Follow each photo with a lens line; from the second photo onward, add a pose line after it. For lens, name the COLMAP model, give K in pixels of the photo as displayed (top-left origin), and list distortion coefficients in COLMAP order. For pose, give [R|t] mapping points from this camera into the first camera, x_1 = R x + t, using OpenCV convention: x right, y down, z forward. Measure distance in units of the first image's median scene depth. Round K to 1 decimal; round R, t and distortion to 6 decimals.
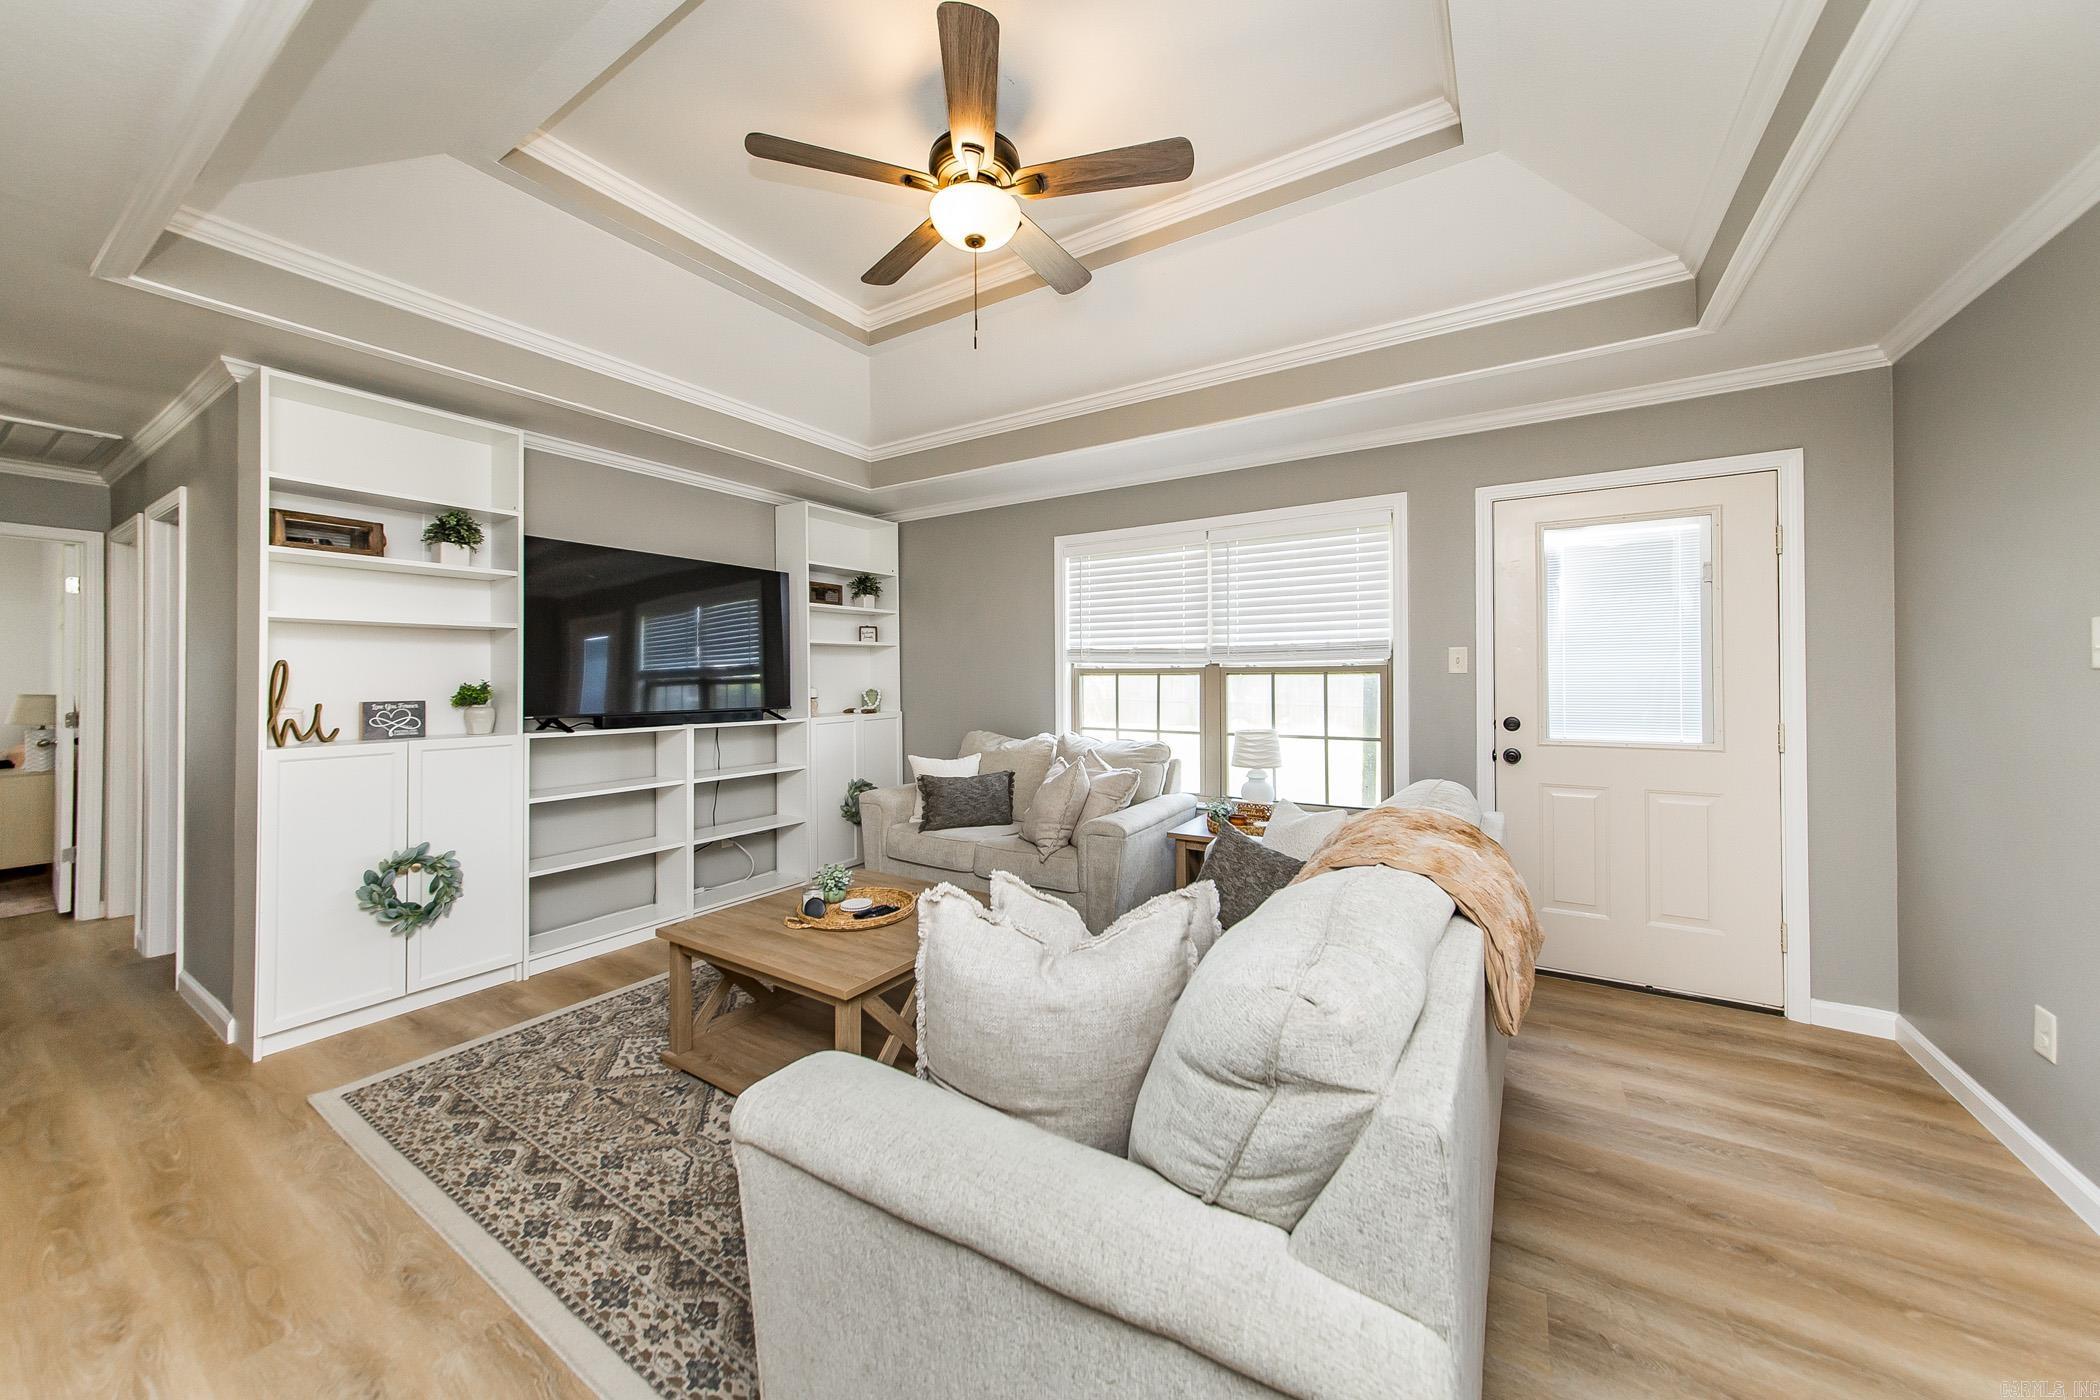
lens RADIAL K [[738.3, 0, 1049.4], [0, 738.3, 670.1], [0, 0, 1]] dist [-0.000148, 0.000459]
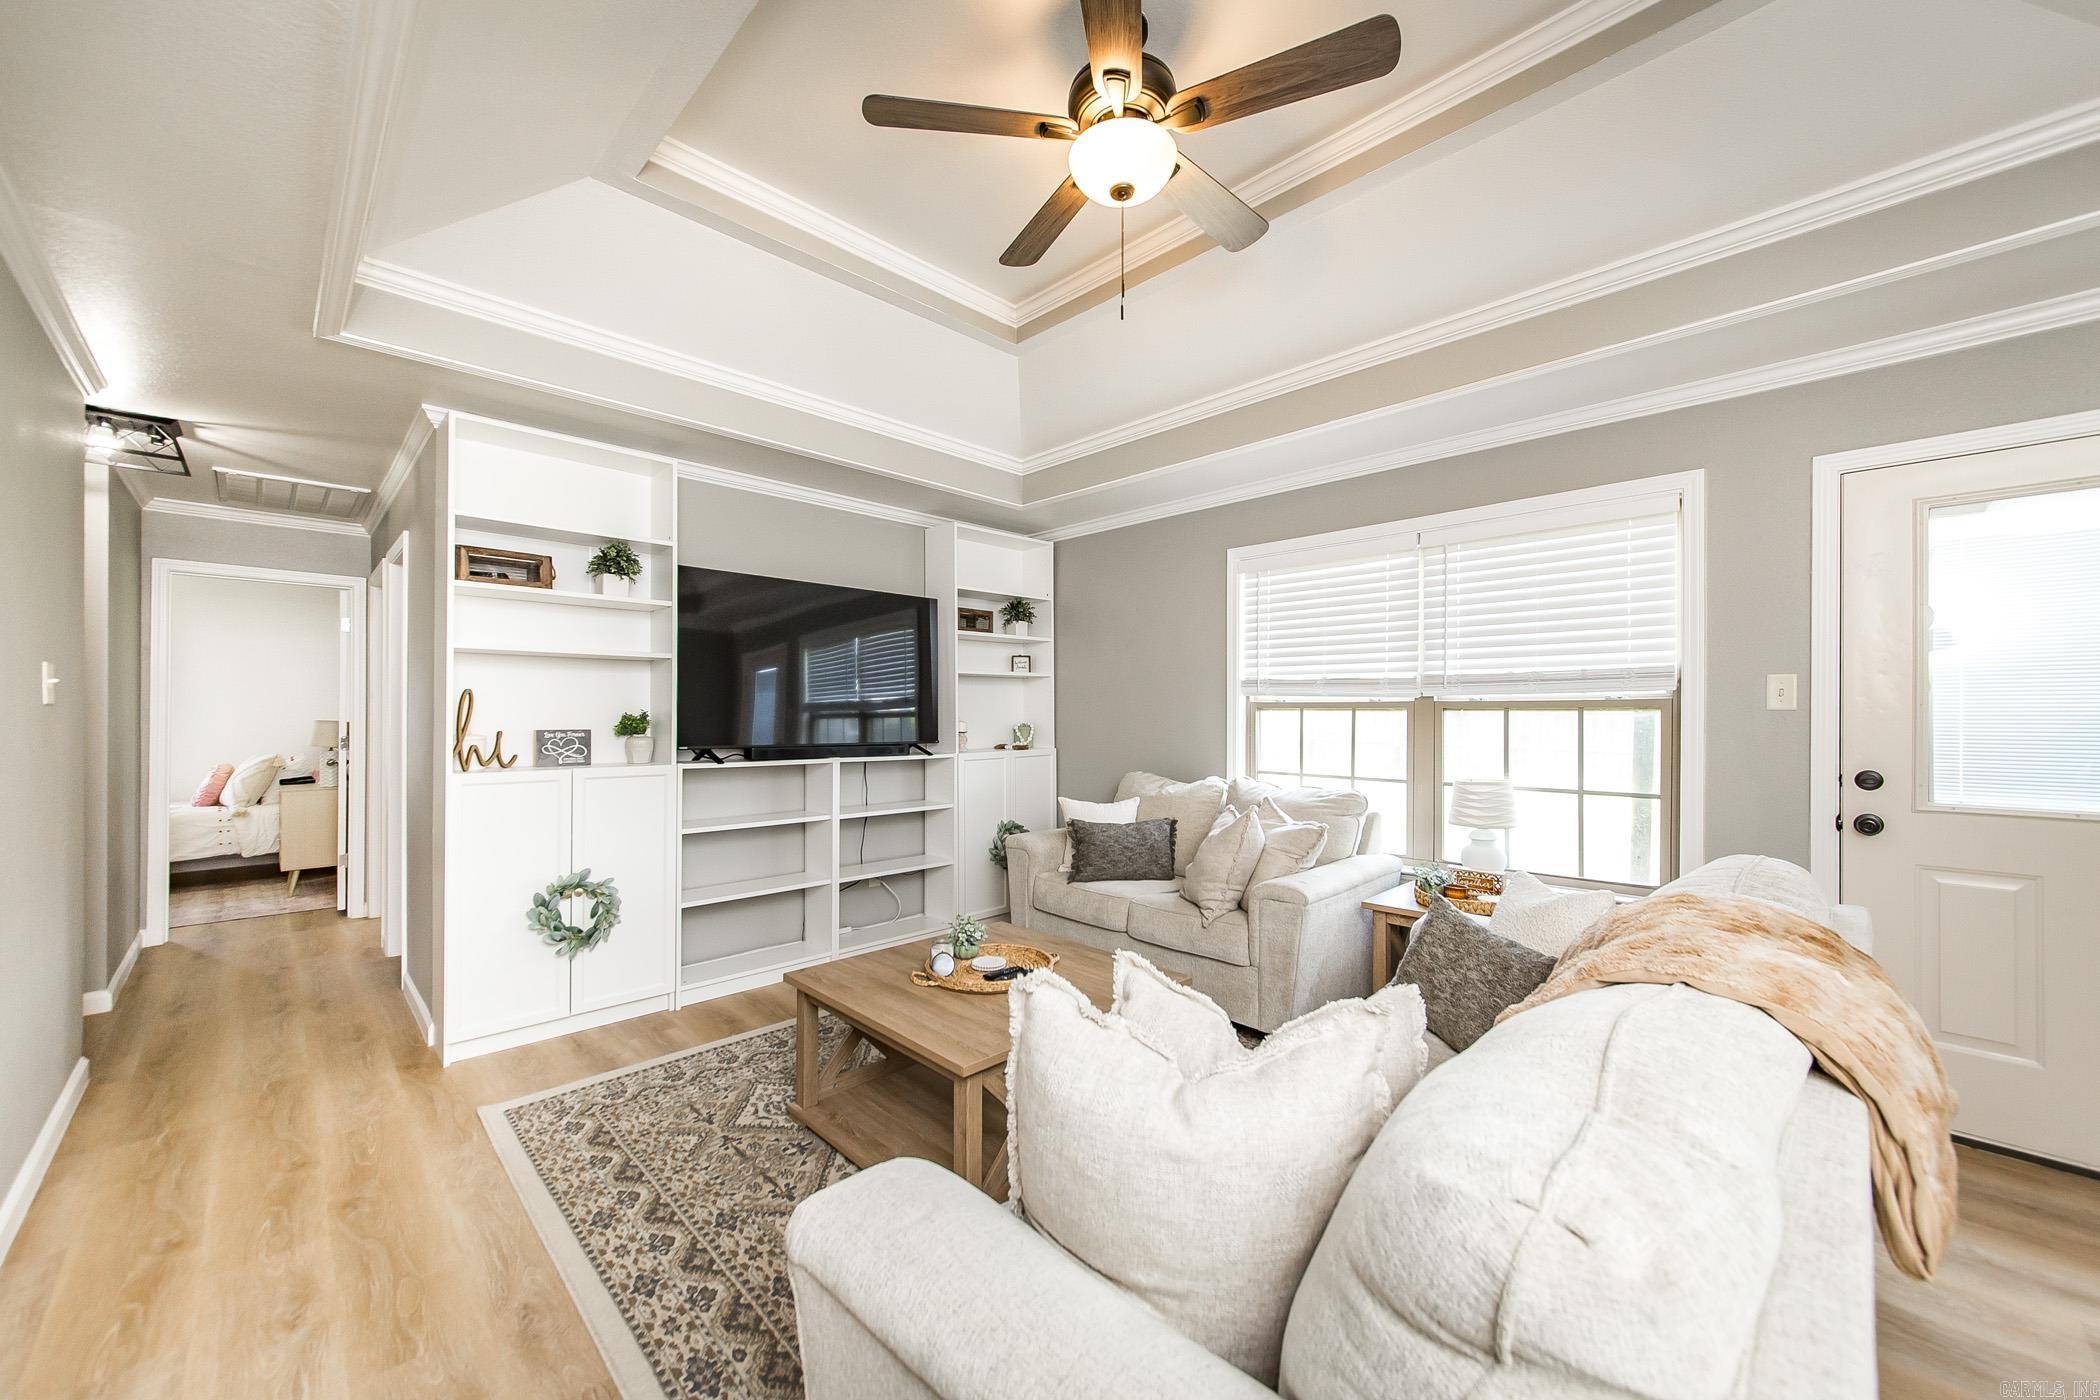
lens RADIAL K [[789.6, 0, 1051.0], [0, 789.6, 710.8], [0, 0, 1]] dist [-0.001547, -0.000654]
pose [[0.974242, 0.007274, -0.225388, 0.023481], [-0.005847, 0.999958, 0.006998, 0.004613], [0.225429, -0.005500, 0.974244, 0.085290]]
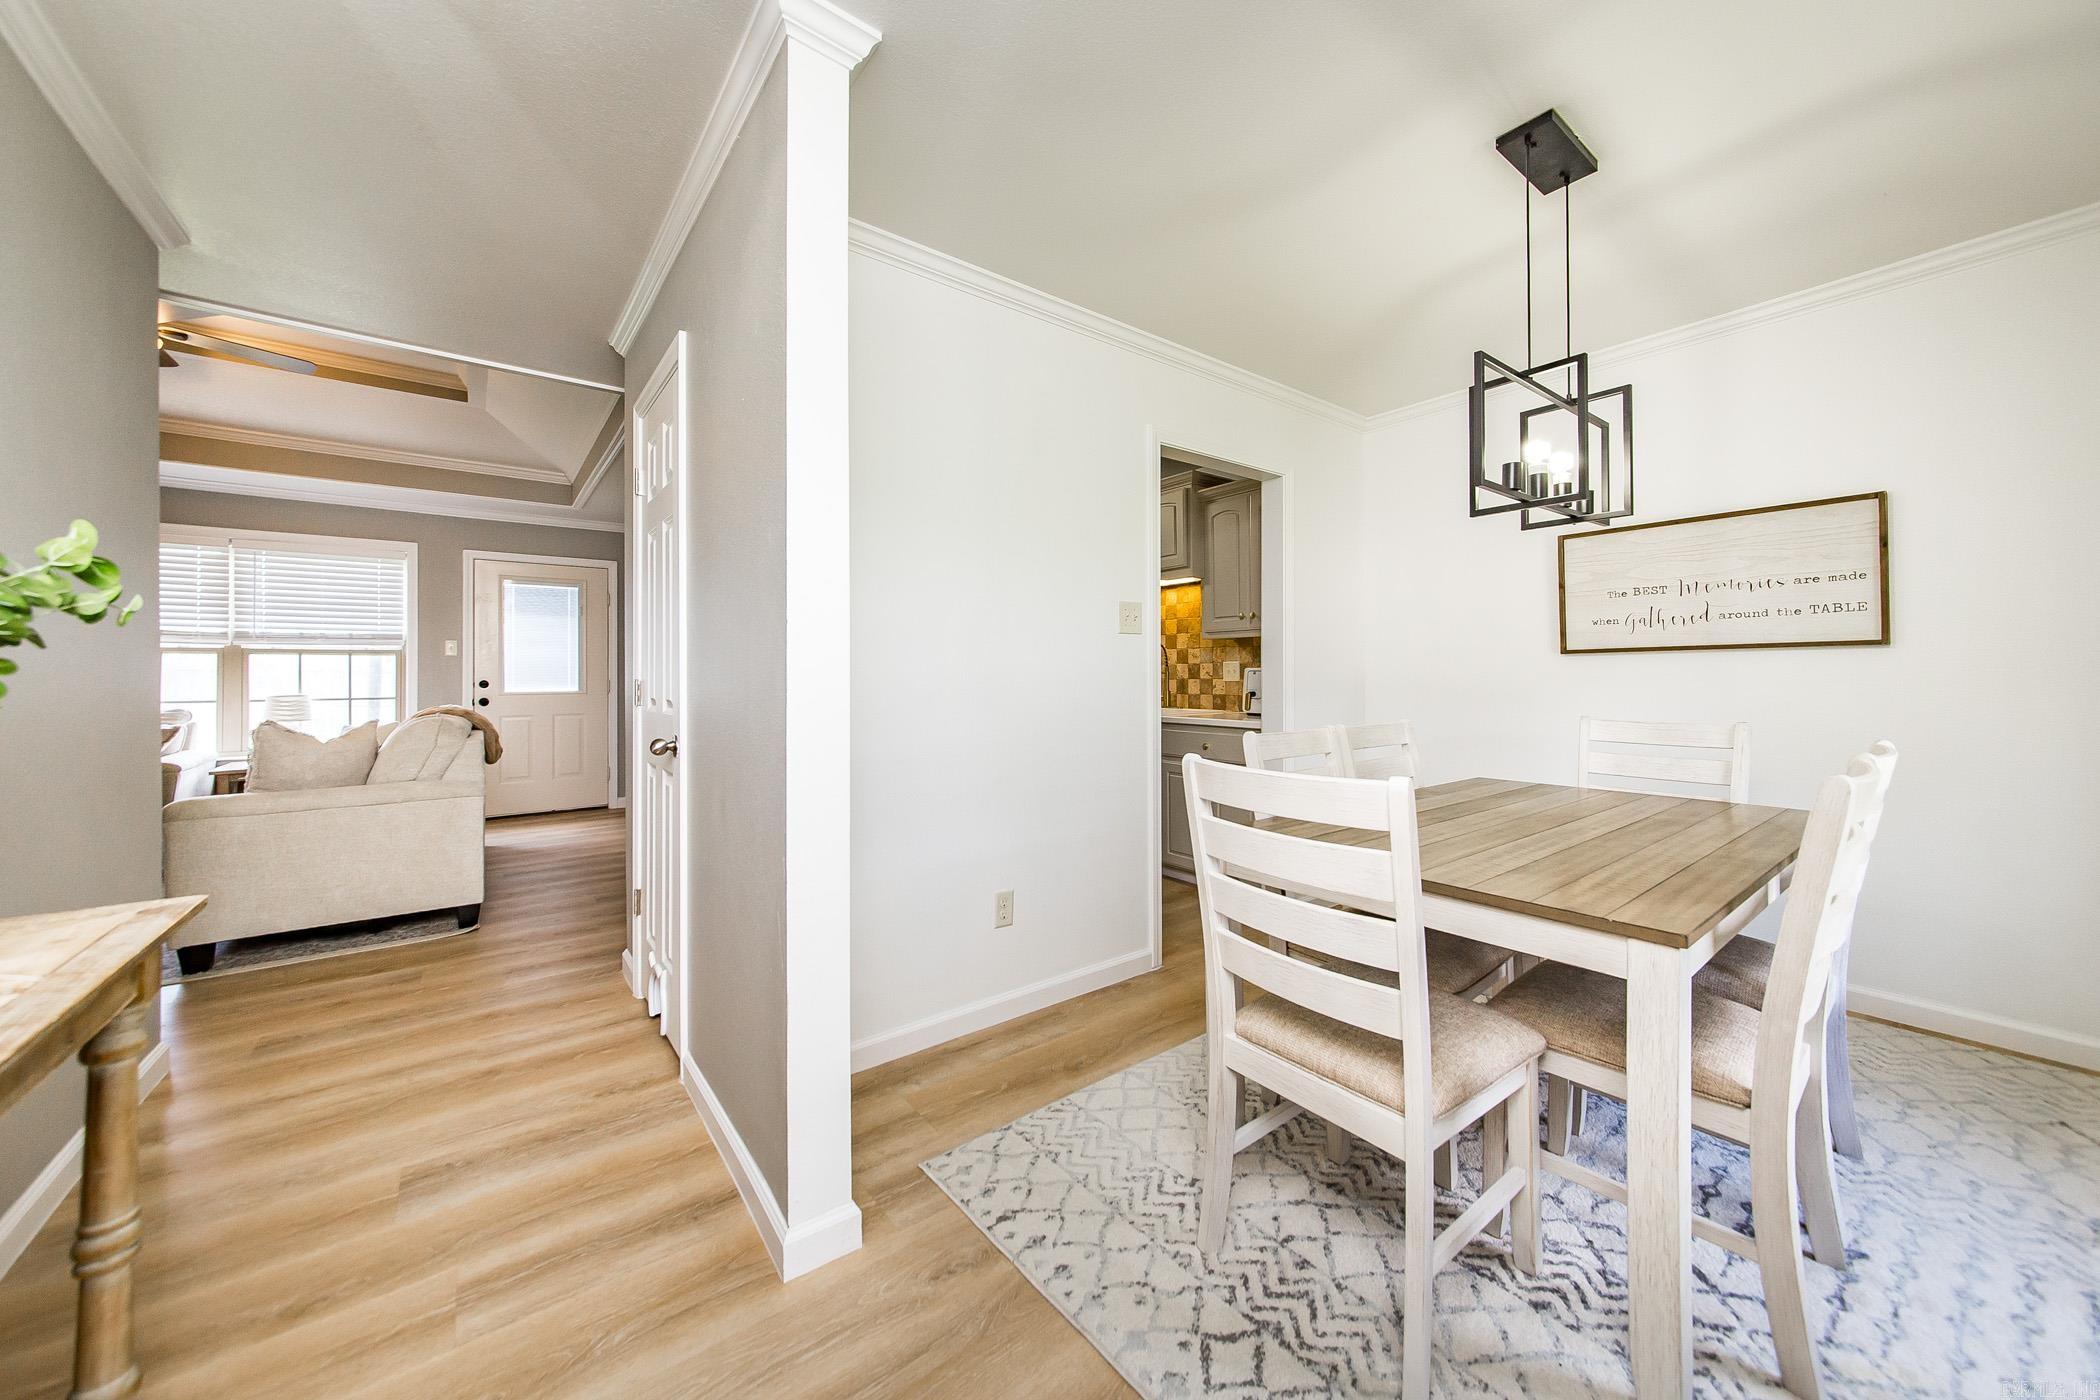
lens RADIAL K [[746.8, 0, 1044.5], [0, 746.8, 678.2], [0, 0, 1]] dist [-0.001458, -0.000001]
pose [[0.343812, 0.001102, 0.939038, -0.740495], [-0.006817, 0.999976, 0.001323, 0.054618], [-0.939014, -0.006856, 0.343811, -1.096369]]
